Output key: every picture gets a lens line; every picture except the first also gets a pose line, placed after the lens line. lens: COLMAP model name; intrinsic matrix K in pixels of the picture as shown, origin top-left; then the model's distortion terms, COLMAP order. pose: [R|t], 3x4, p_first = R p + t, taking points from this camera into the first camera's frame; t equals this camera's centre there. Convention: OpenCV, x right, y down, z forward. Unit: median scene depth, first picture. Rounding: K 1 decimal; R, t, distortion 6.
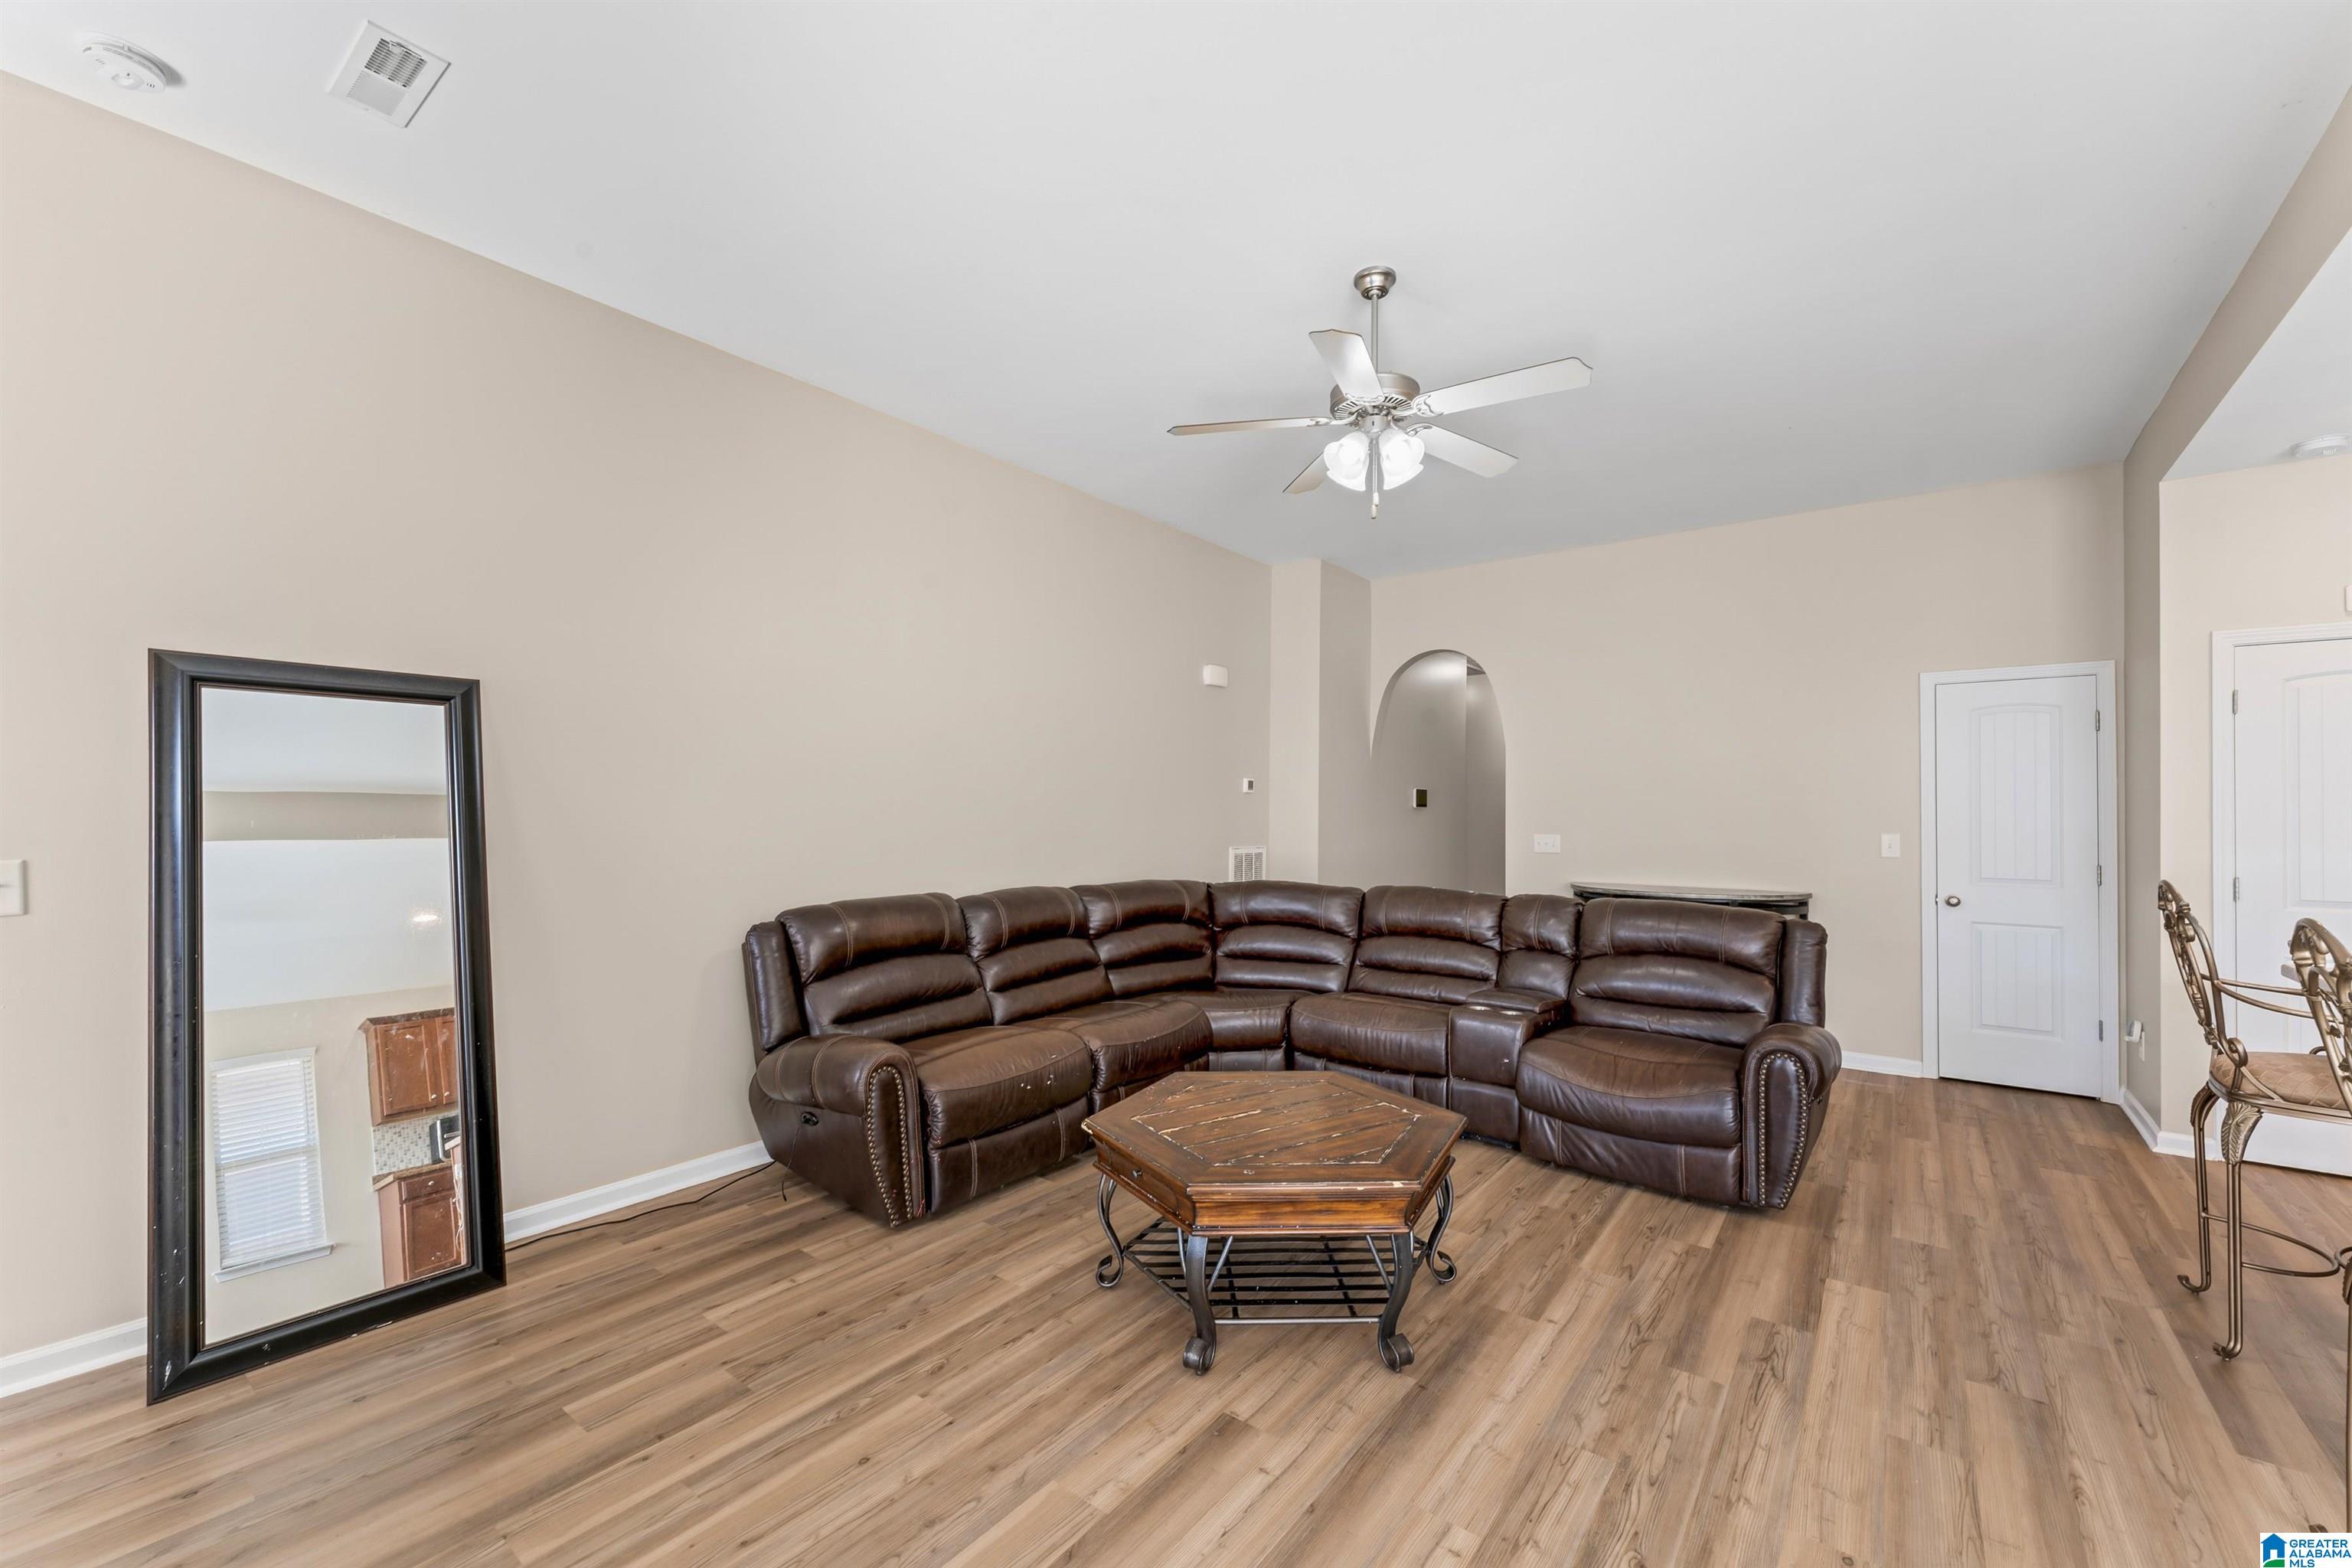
lens RADIAL K [[959.0, 0, 1175.7], [0, 959.0, 815.6], [0, 0, 1]] dist [-0.000400, -0.000058]
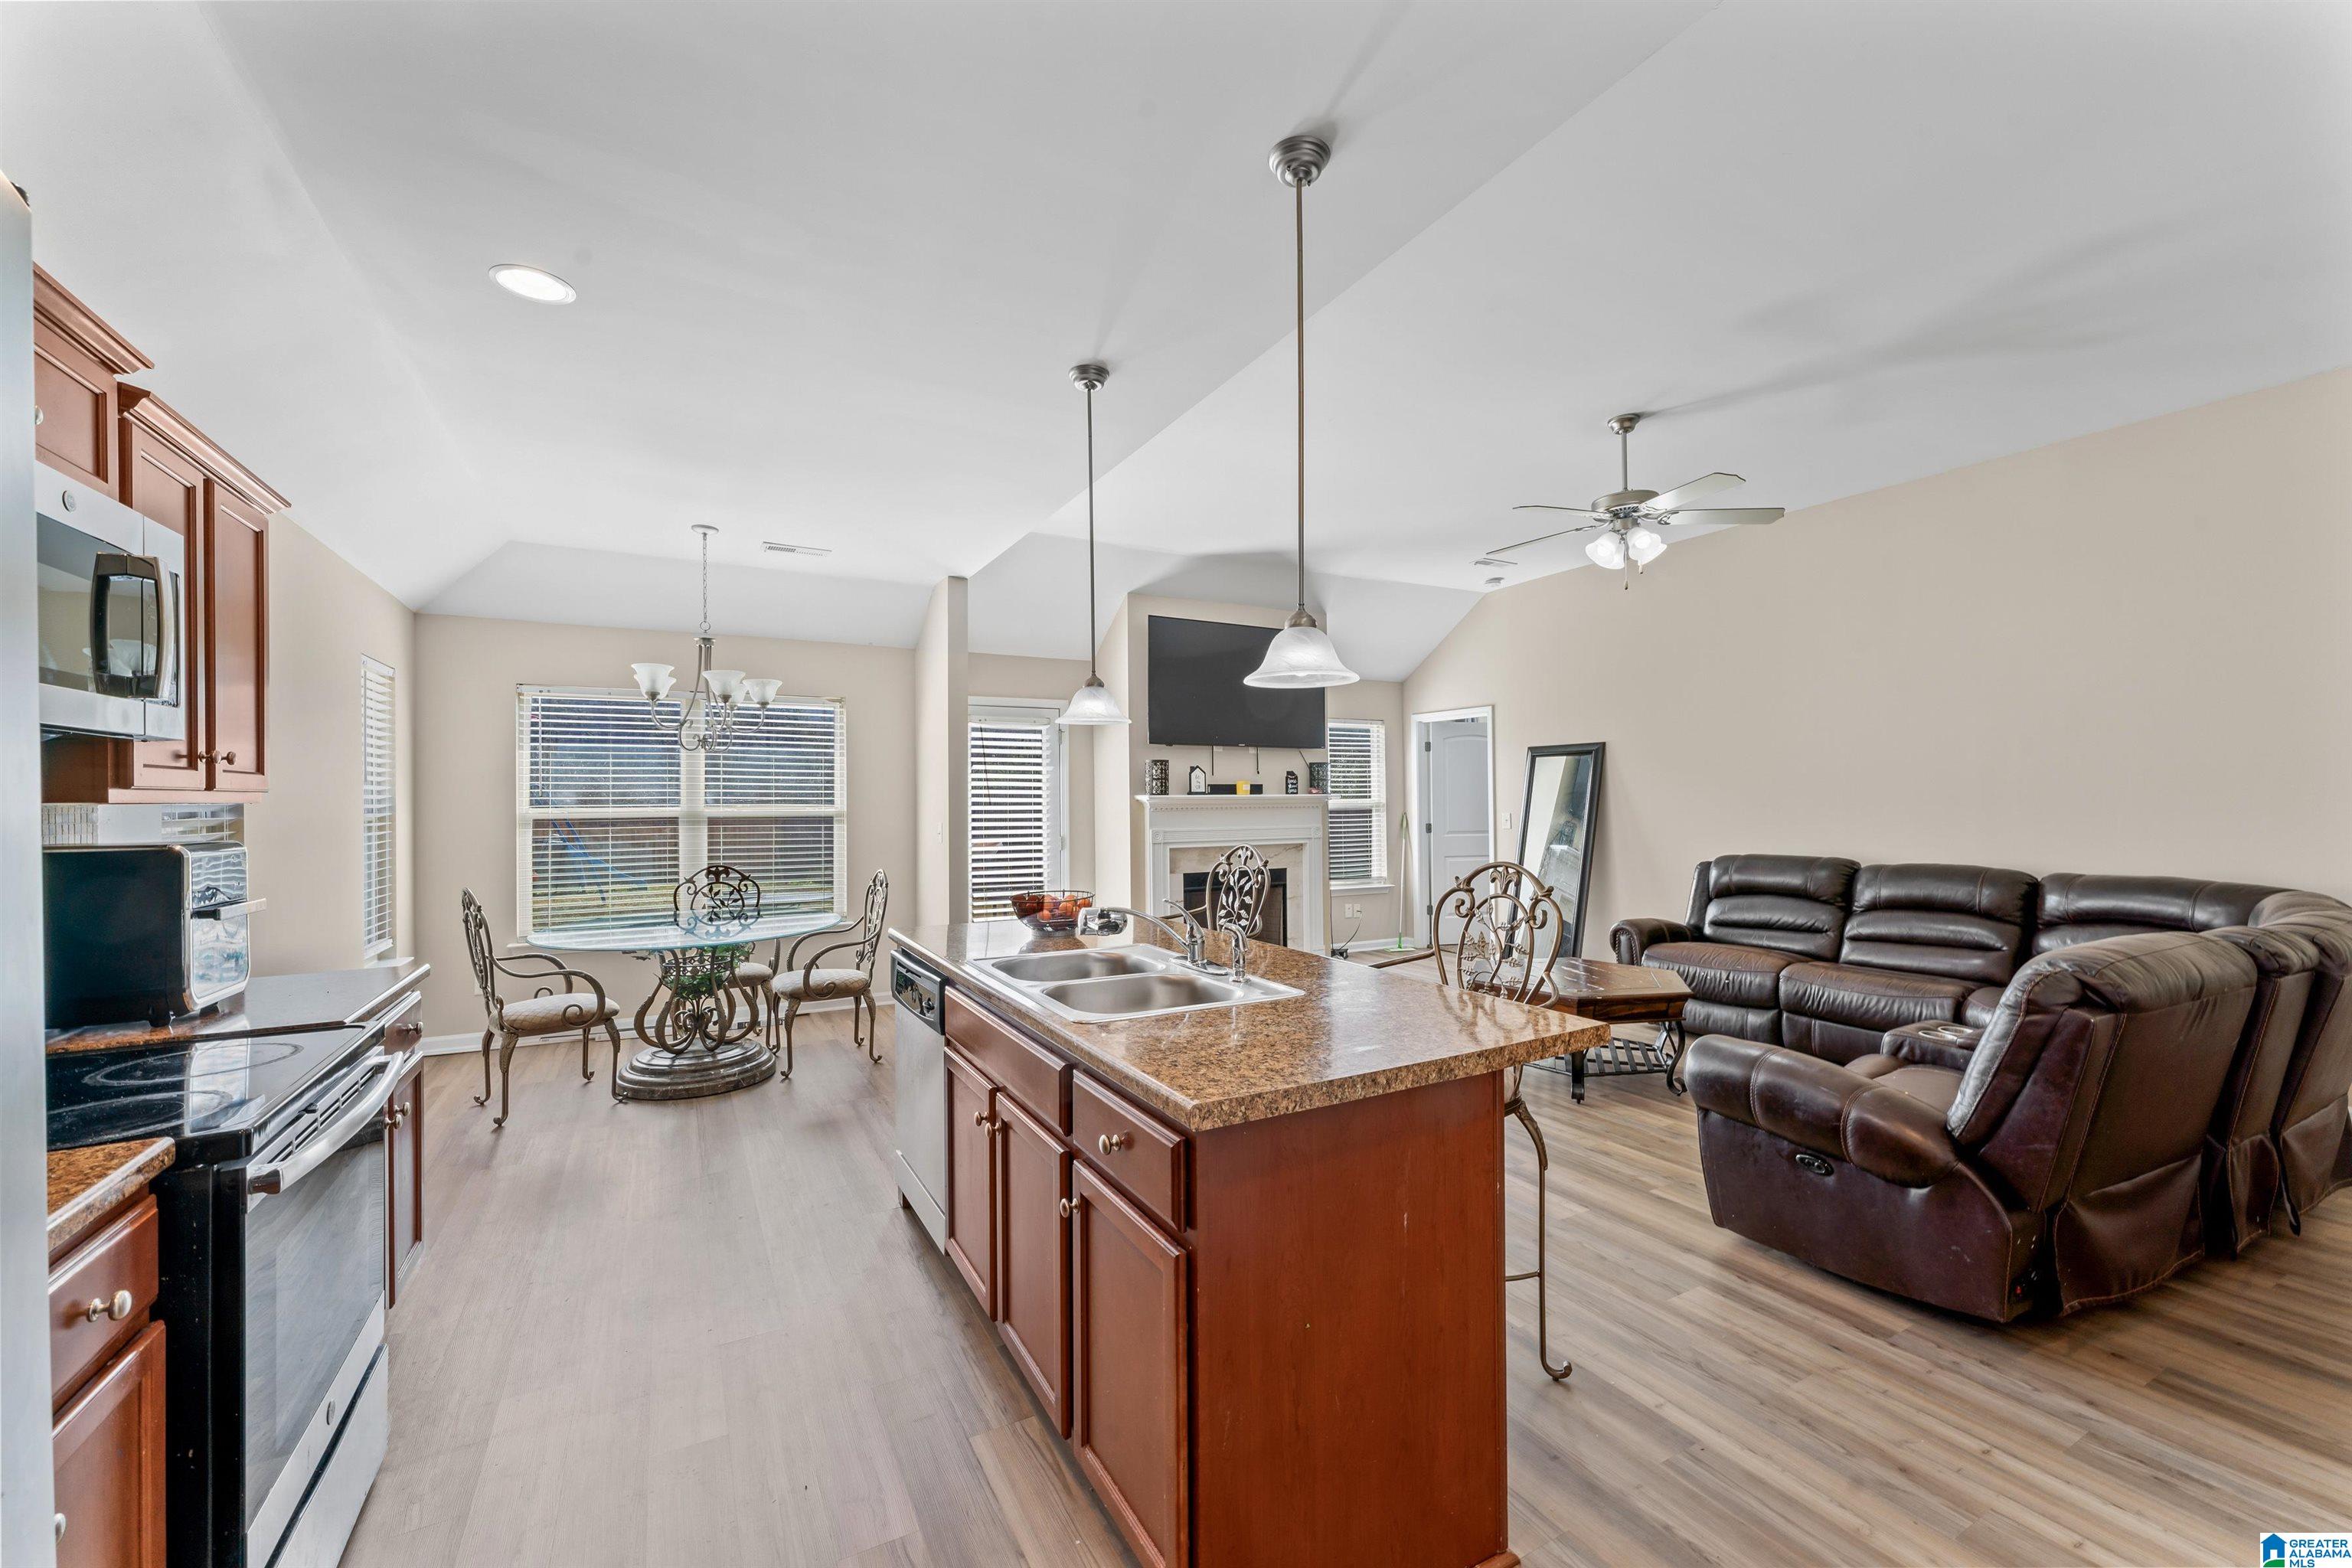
lens RADIAL K [[939.0, 0, 1178.8], [0, 939.0, 797.4], [0, 0, 1]] dist [0.000356, 0.000106]
pose [[-0.396752, -0.000480, -0.917926, 1.762843], [-0.002332, 0.999997, 0.000485, -0.003379], [0.917923, 0.002333, -0.396752, 0.925079]]
